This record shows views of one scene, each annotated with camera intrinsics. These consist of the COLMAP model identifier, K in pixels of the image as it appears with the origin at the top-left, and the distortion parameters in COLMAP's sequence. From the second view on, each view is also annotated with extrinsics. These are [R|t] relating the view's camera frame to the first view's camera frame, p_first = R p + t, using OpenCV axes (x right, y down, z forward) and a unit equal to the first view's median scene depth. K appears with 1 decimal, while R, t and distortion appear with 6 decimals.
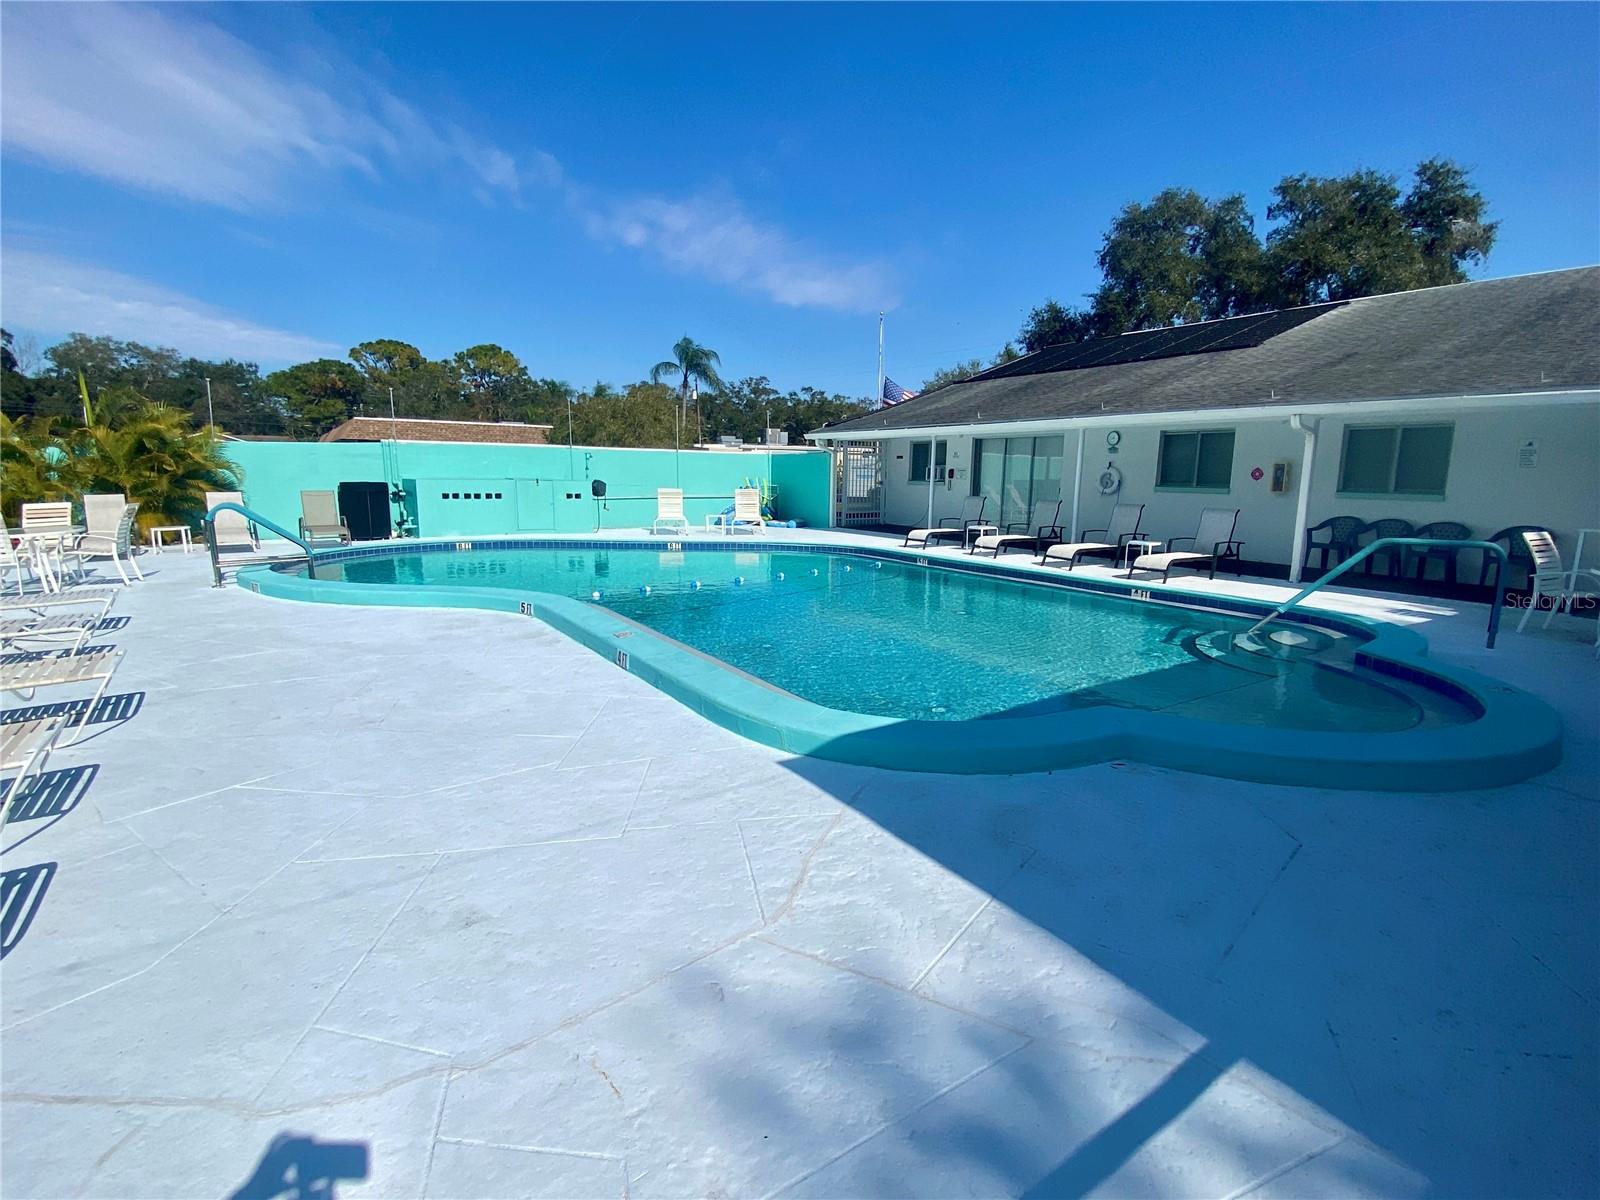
lens RADIAL K [[792.5, 0, 811.6], [0, 792.5, 599.1], [0, 0, 1]] dist [0.013326, -0.012508]
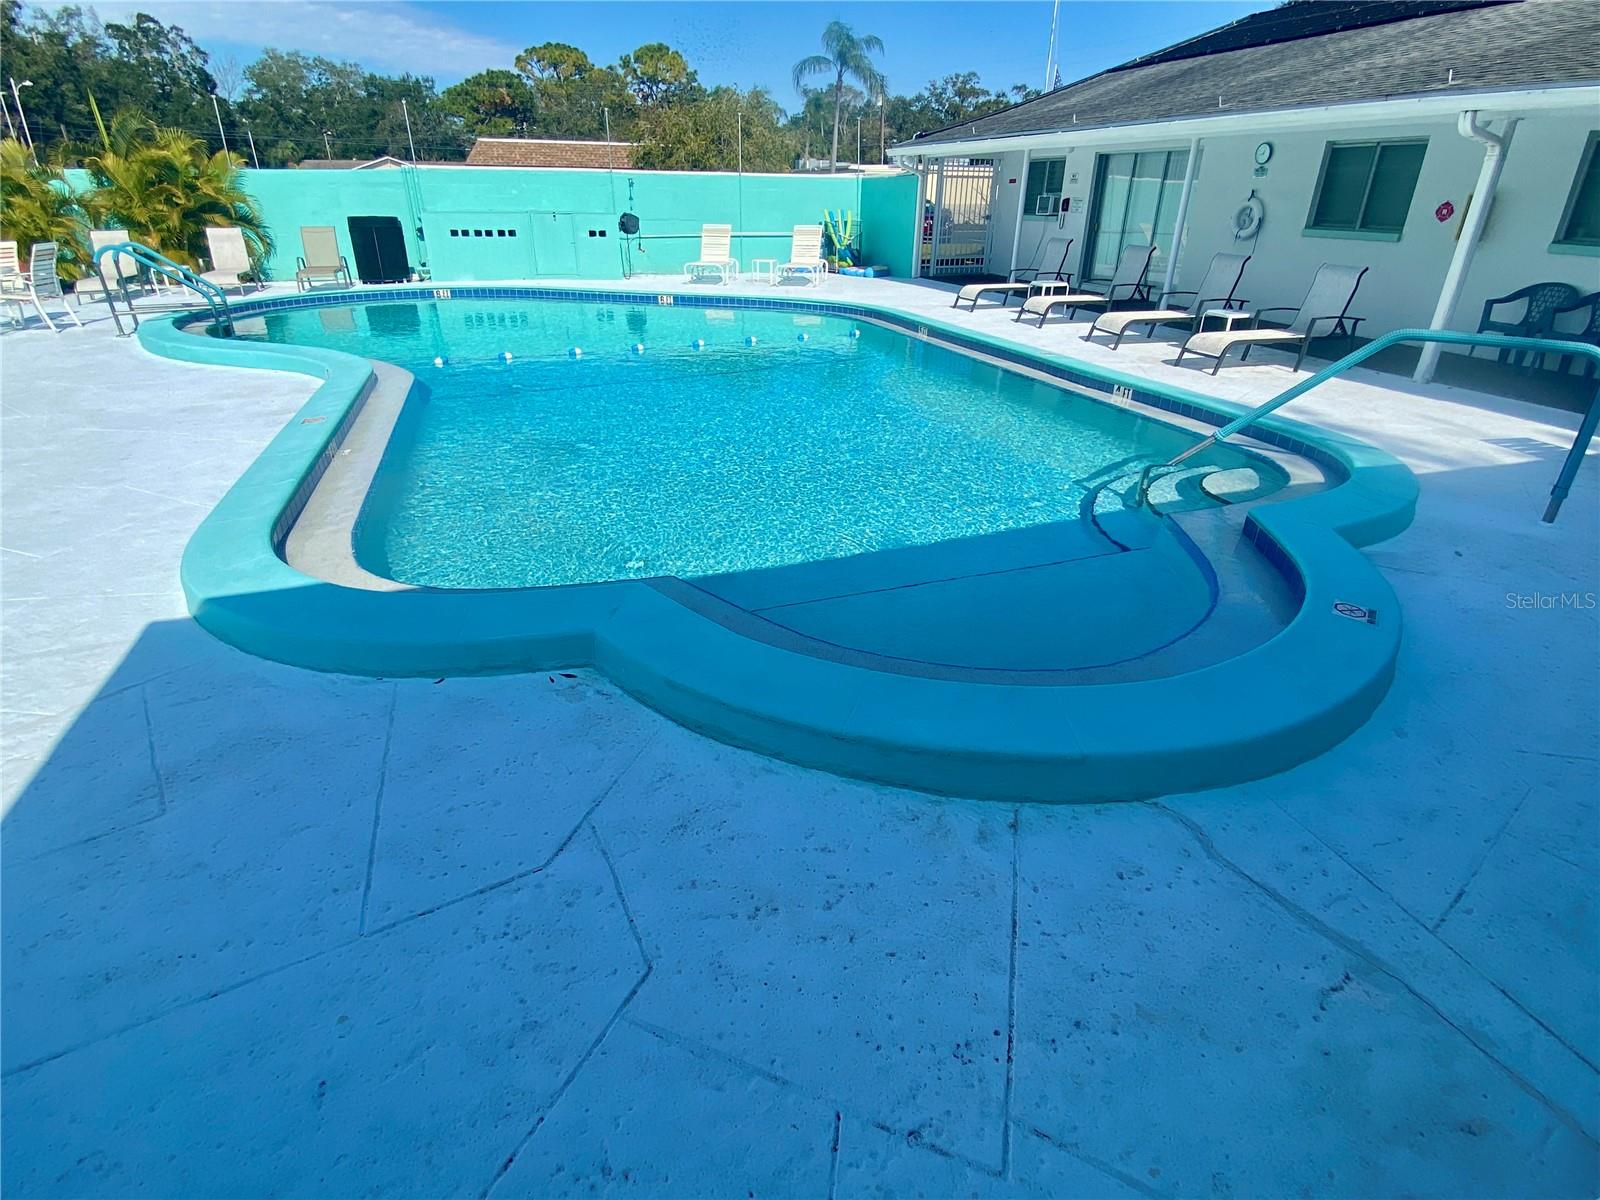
lens RADIAL K [[841.5, 0, 788.9], [0, 841.5, 611.4], [0, 0, 1]] dist [0.007620, -0.016294]
pose [[0.969669, 0.107598, -0.219463, 0.169674], [-0.039669, 0.955267, 0.293073, -0.015441], [0.241180, -0.275478, 0.930561, 0.091156]]
